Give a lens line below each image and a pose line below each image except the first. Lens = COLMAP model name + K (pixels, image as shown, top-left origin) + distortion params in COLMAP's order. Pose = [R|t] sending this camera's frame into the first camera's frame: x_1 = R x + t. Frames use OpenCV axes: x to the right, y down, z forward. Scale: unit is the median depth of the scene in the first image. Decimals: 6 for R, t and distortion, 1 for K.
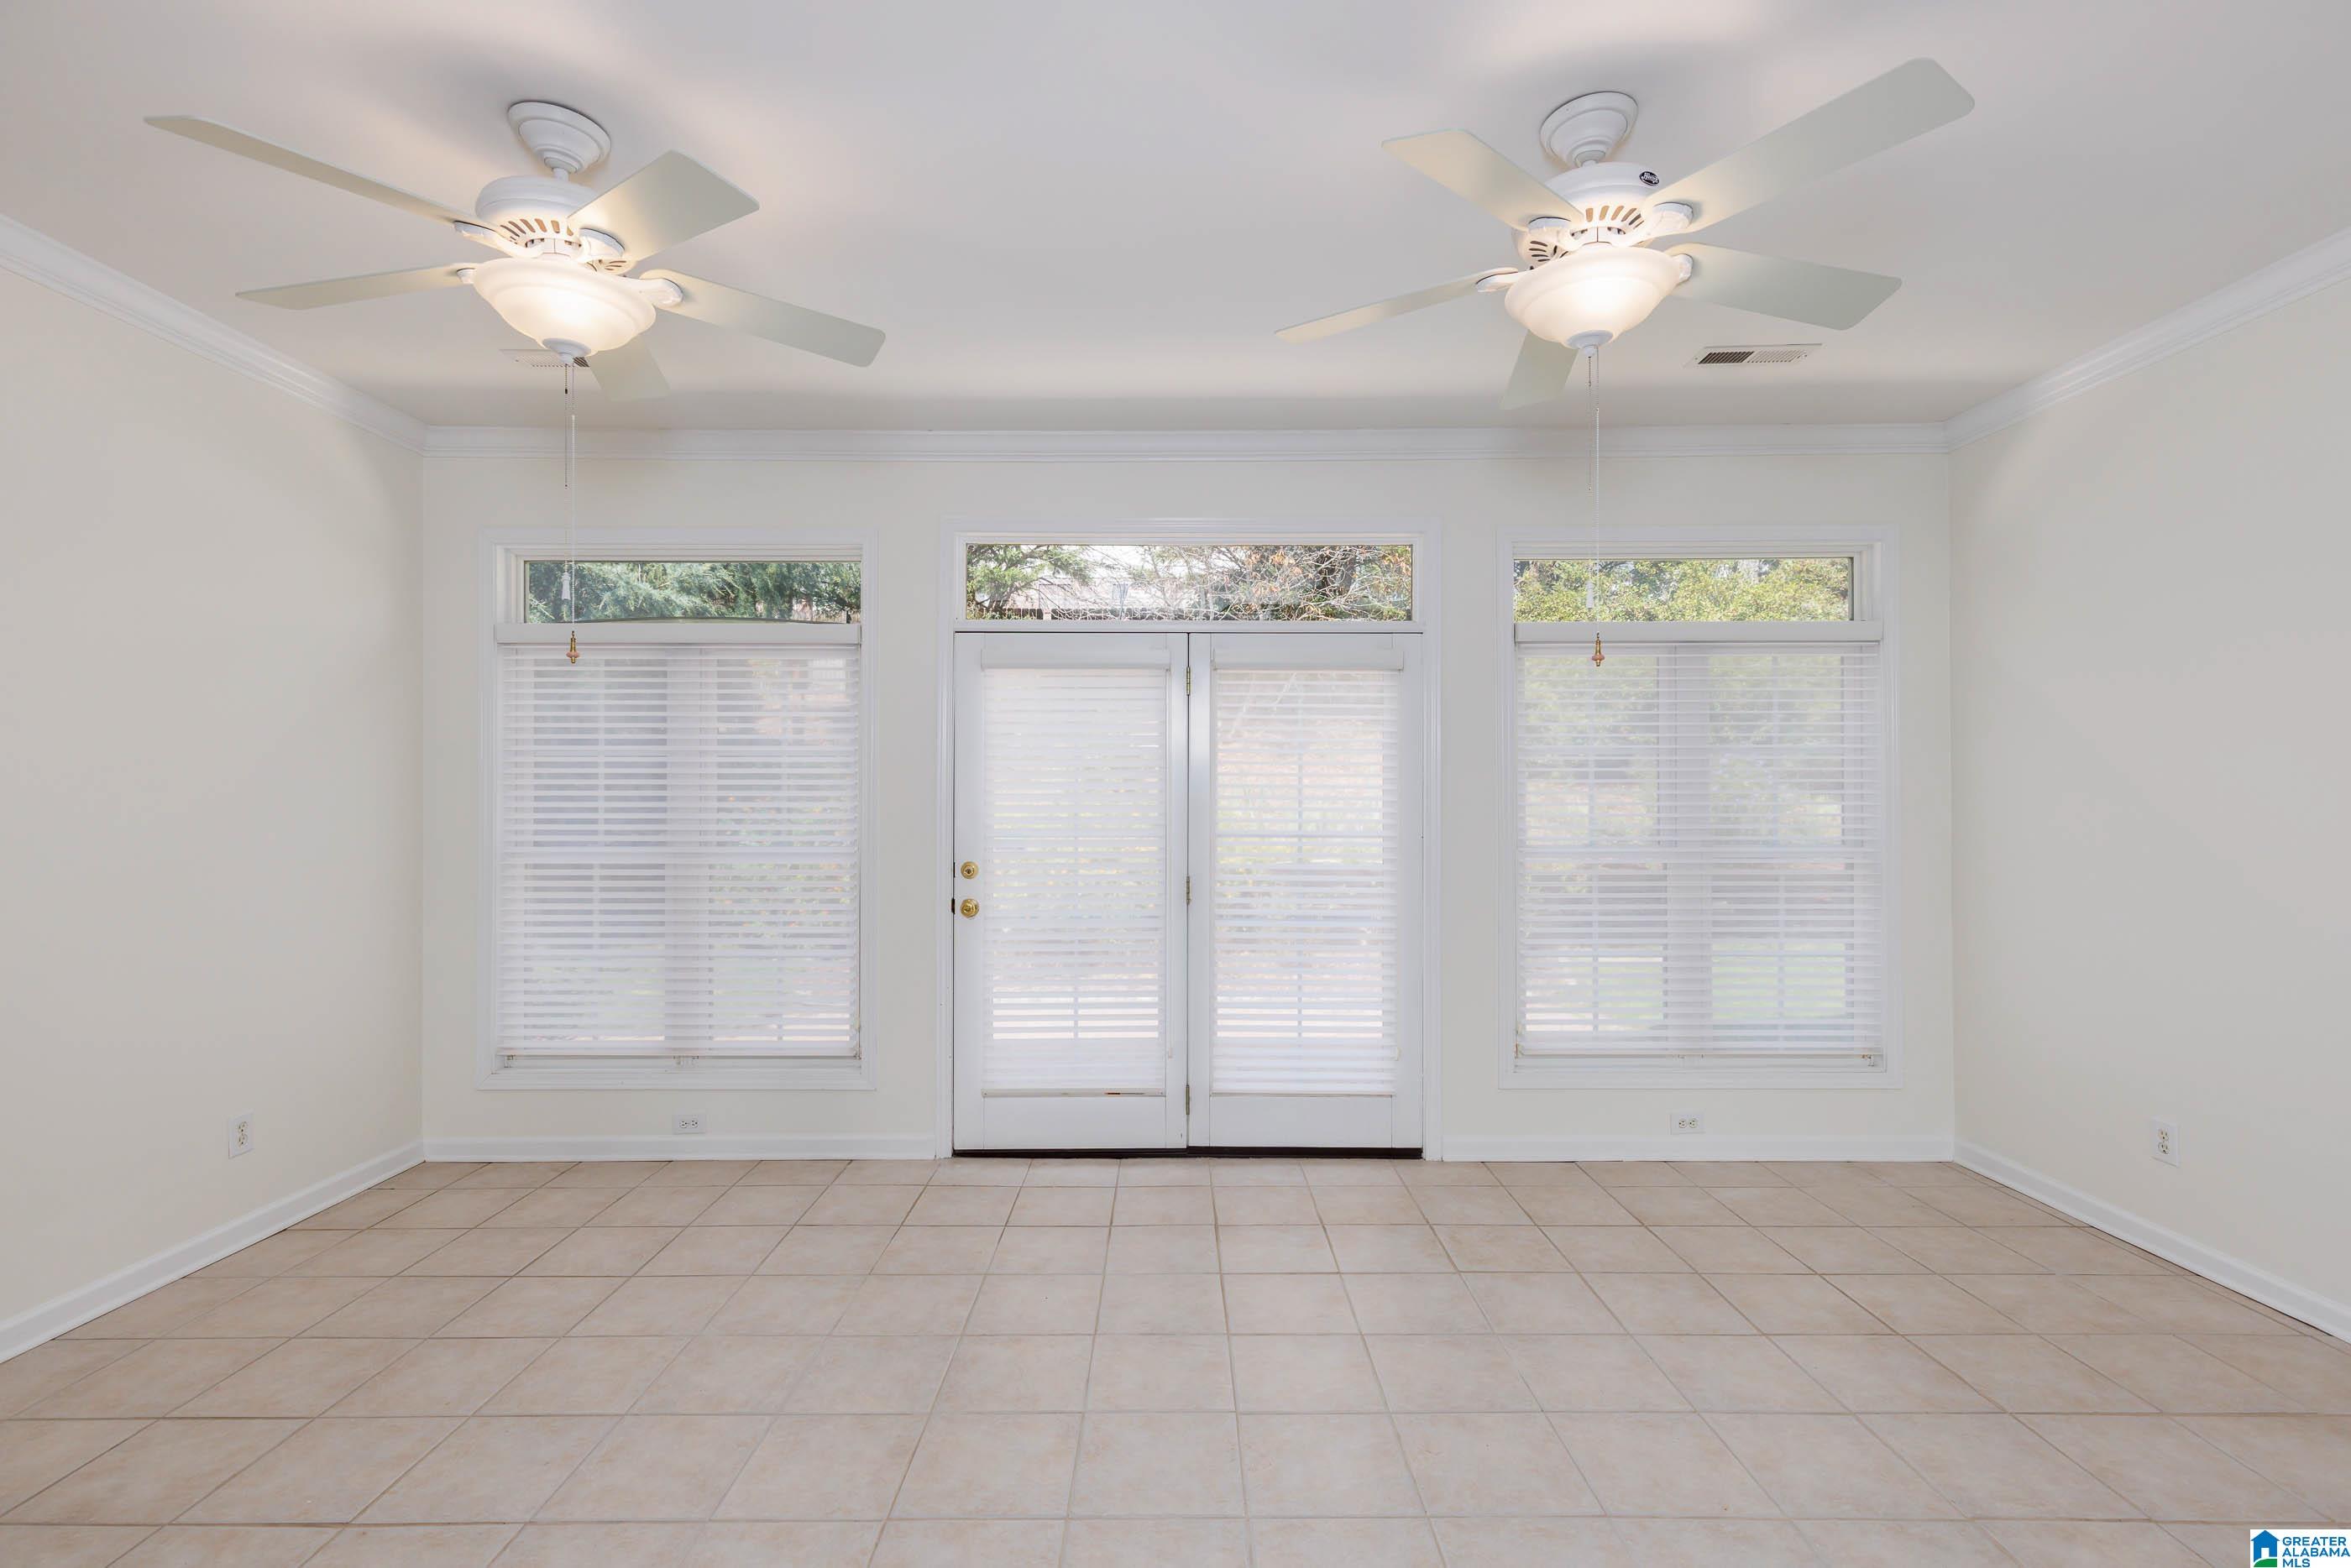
lens RADIAL K [[1049.0, 0, 1177.4], [0, 1049.0, 783.4], [0, 0, 1]] dist [-0.001793, 0.000822]
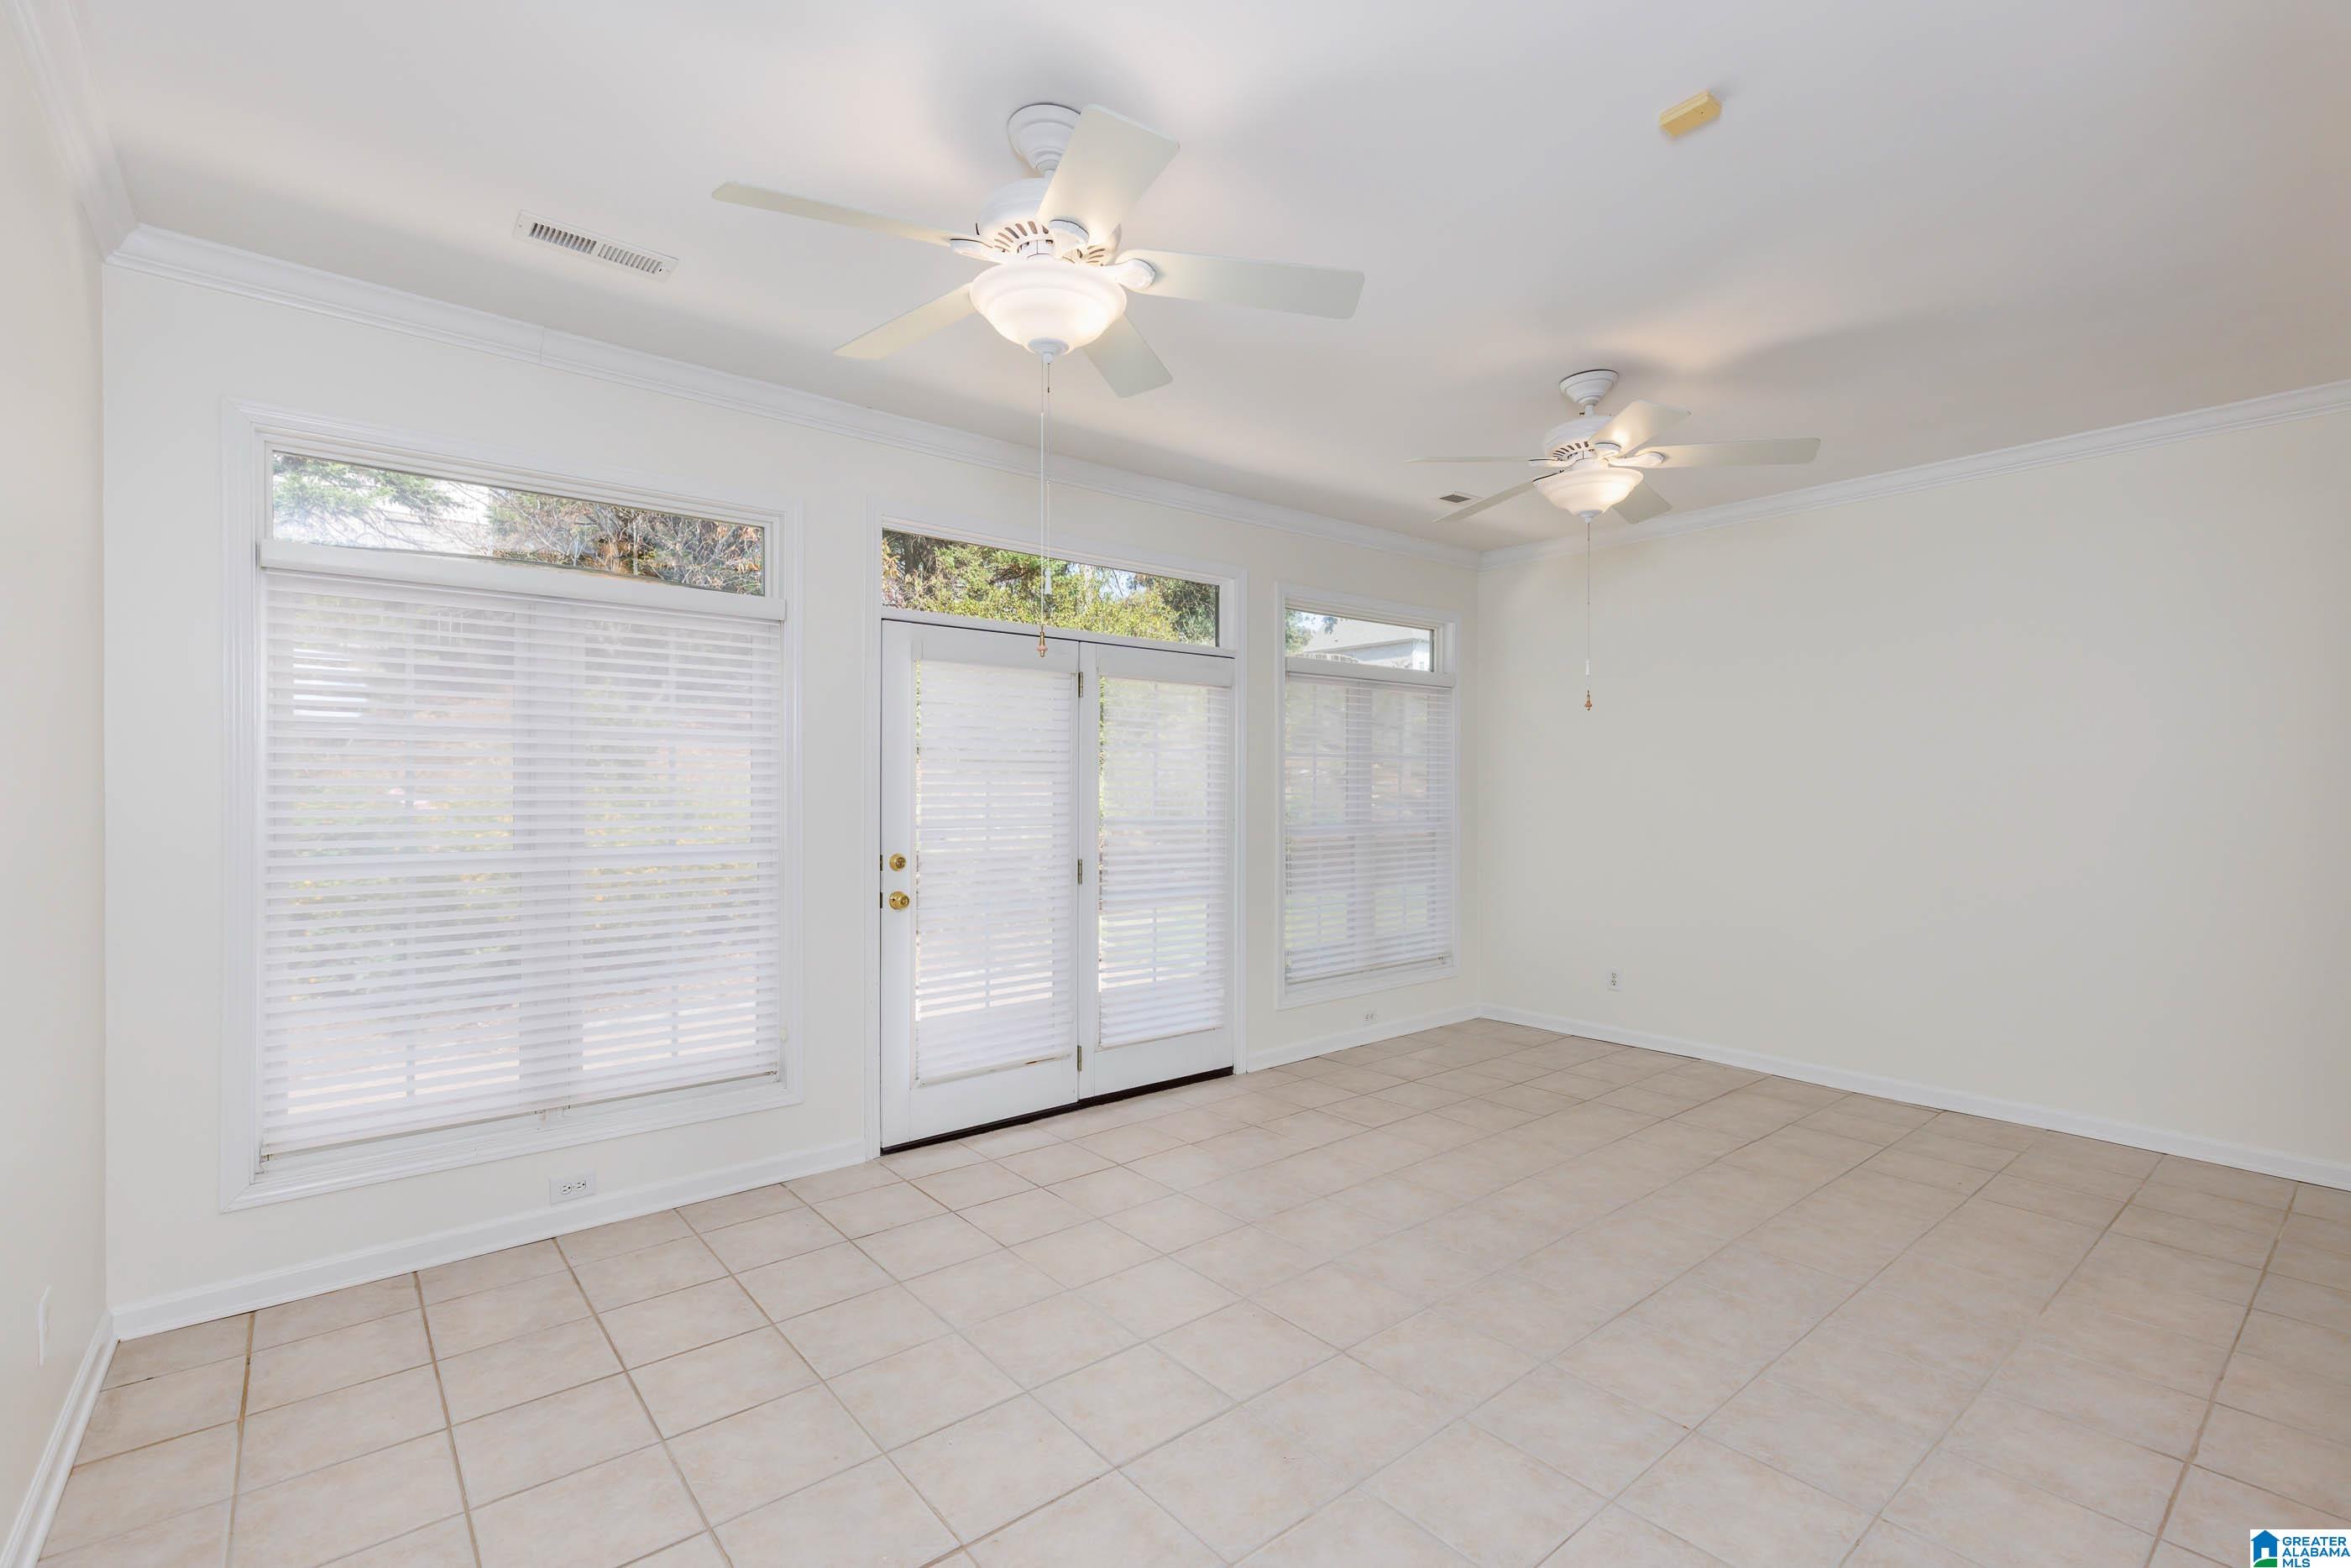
lens RADIAL K [[1049.0, 0, 1178.6], [0, 1049.0, 789.0], [0, 0, 1]] dist [-0.001793, 0.000822]
pose [[0.769742, 0.000029, 0.638355, -0.626118], [-0.007649, 0.999929, 0.009178, 0.002957], [-0.638309, -0.011948, 0.769688, 0.074261]]
